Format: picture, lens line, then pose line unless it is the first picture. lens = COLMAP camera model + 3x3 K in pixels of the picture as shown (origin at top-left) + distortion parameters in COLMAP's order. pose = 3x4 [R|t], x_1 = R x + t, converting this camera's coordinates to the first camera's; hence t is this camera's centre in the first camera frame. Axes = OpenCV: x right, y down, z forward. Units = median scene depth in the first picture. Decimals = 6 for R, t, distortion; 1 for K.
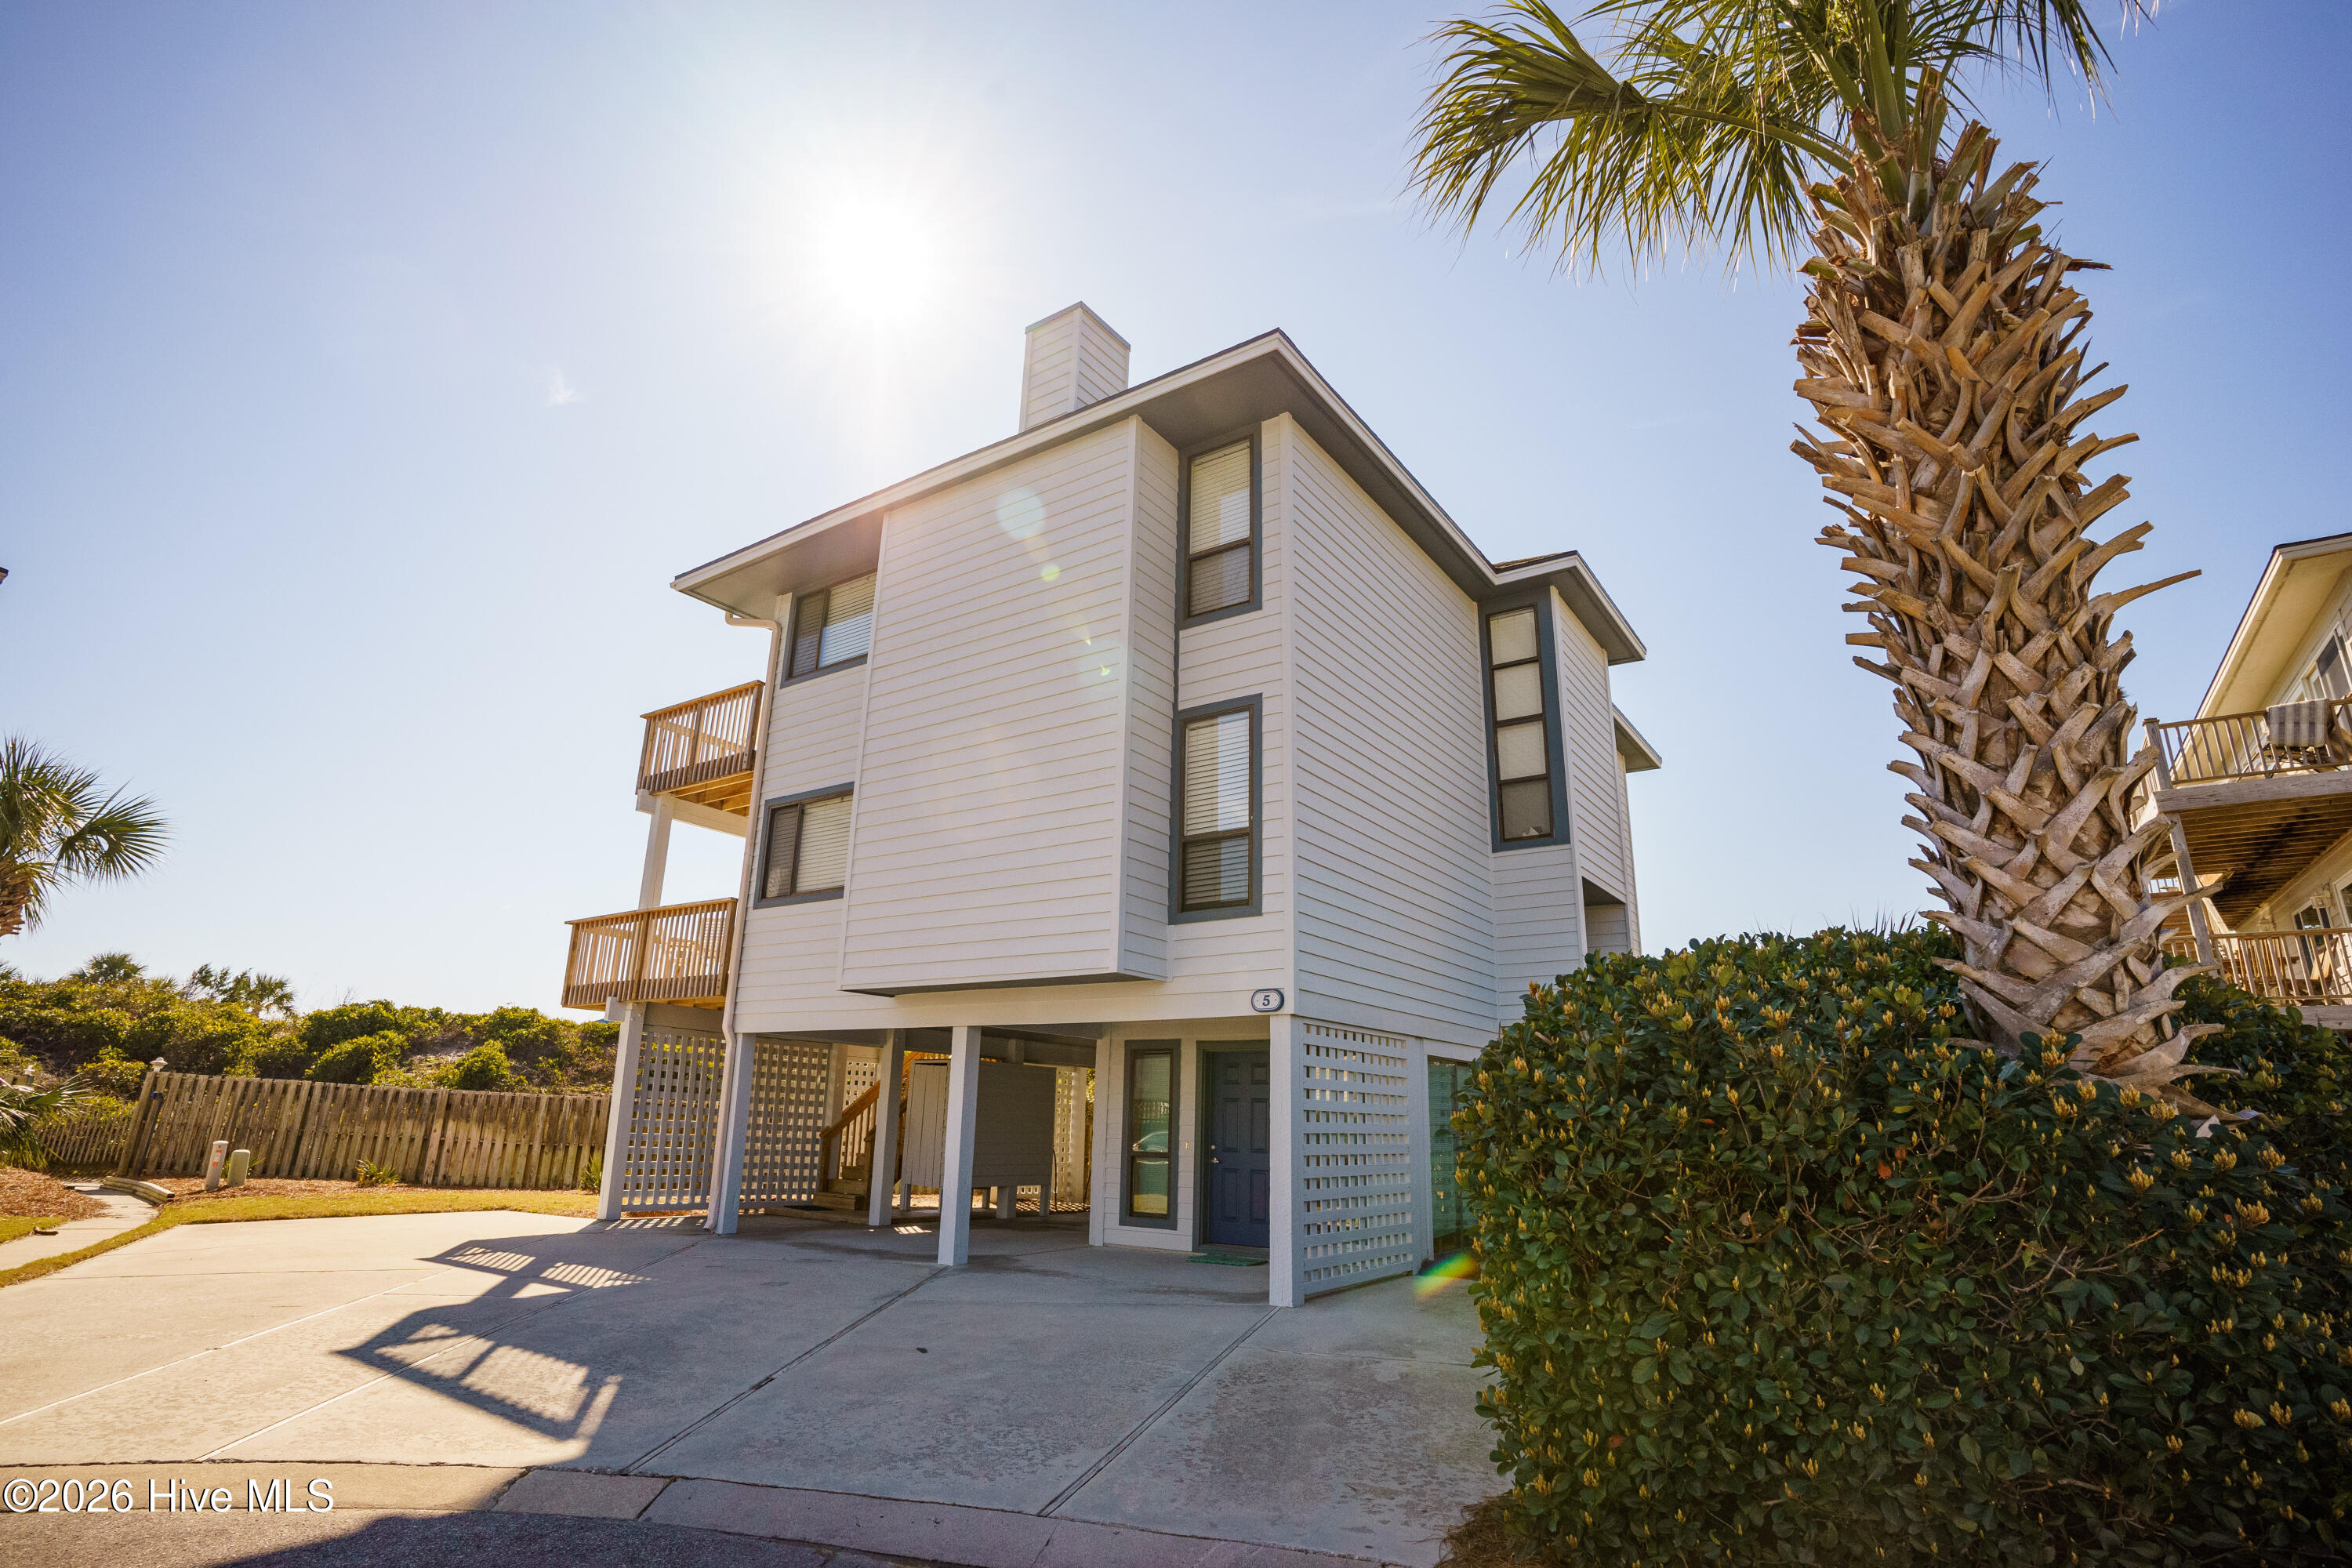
lens RADIAL K [[1149.5, 0, 1176.4], [0, 1149.5, 794.4], [0, 0, 1]] dist [-0.017982, 0.000487]
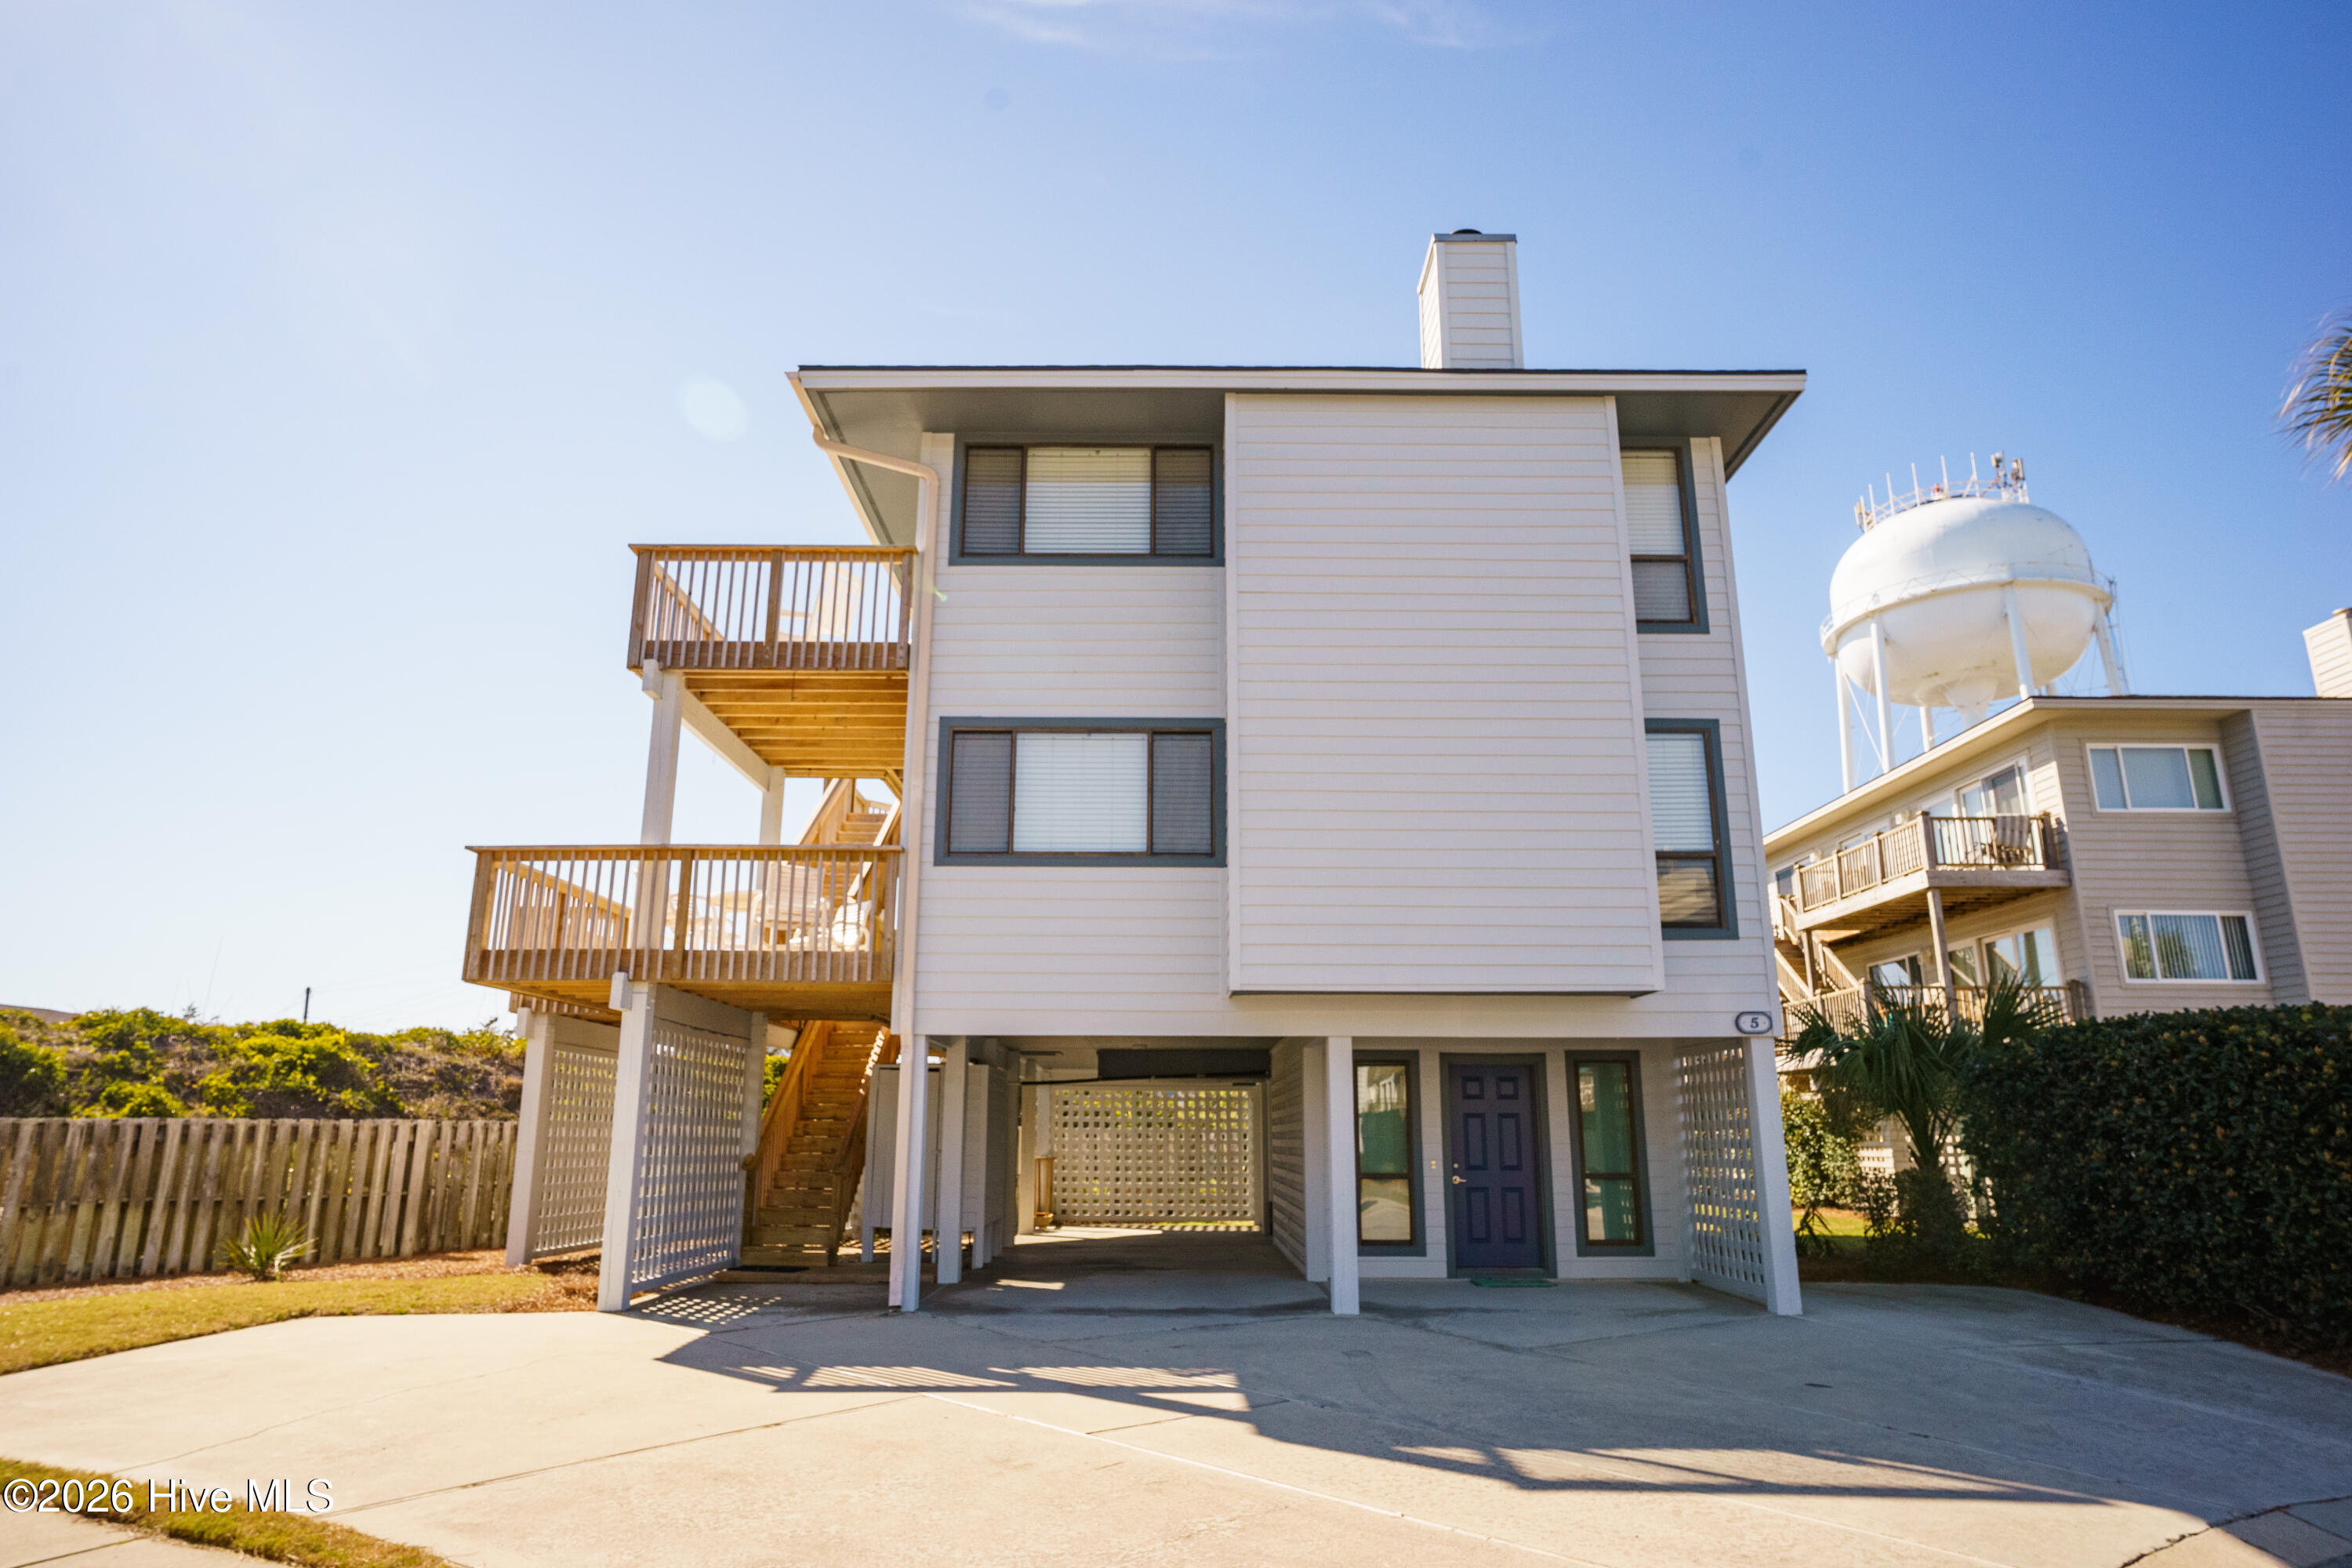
lens RADIAL K [[1404.4, 0, 1178.9], [0, 1404.4, 776.2], [0, 0, 1]] dist [-0.001478, 0.000780]
pose [[0.821393, 0.118260, 0.557968, -0.694864], [-0.140545, 0.990070, -0.002944, 0.022429], [-0.552776, -0.076001, 0.829857, 0.162377]]
